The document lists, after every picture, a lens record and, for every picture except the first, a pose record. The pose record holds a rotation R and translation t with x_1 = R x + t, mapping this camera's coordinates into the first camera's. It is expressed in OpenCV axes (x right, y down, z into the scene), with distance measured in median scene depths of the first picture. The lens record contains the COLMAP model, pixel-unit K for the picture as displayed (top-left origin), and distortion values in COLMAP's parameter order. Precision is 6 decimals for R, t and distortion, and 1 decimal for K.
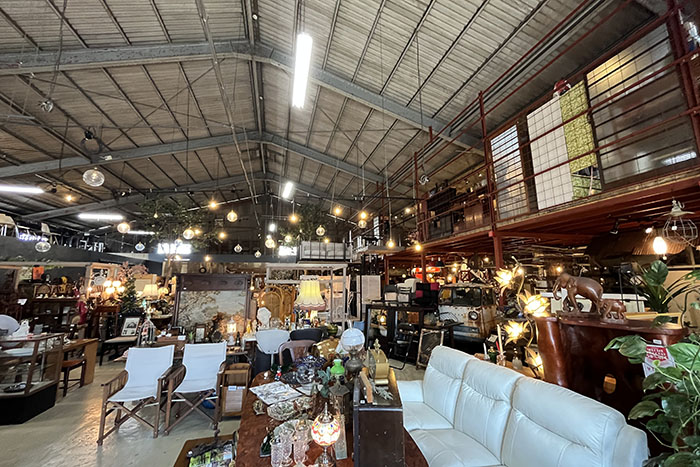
lens RADIAL K [[287.5, 0, 353.3], [0, 287.5, 232.5], [0, 0, 1]] dist [-0.000614, 0.000106]
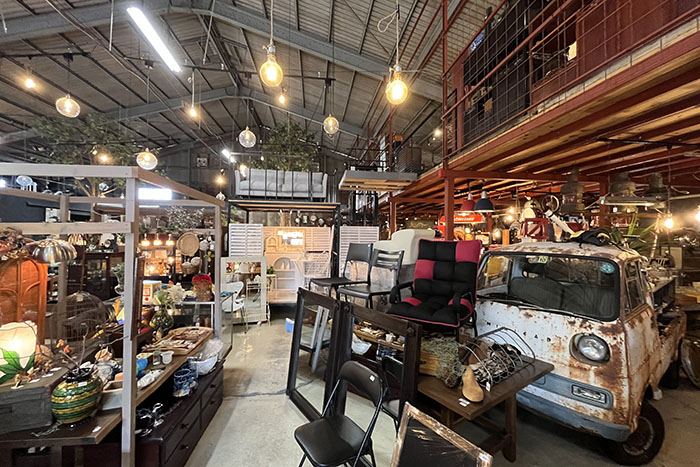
lens RADIAL K [[287.5, 0, 346.9], [0, 287.5, 231.9], [0, 0, 1]] dist [-0.000614, 0.000106]
pose [[0.989144, 0.017772, -0.145868, 0.165602], [0.004710, 0.988316, 0.152349, 0.095956], [0.146871, -0.151382, 0.977503, 0.561449]]
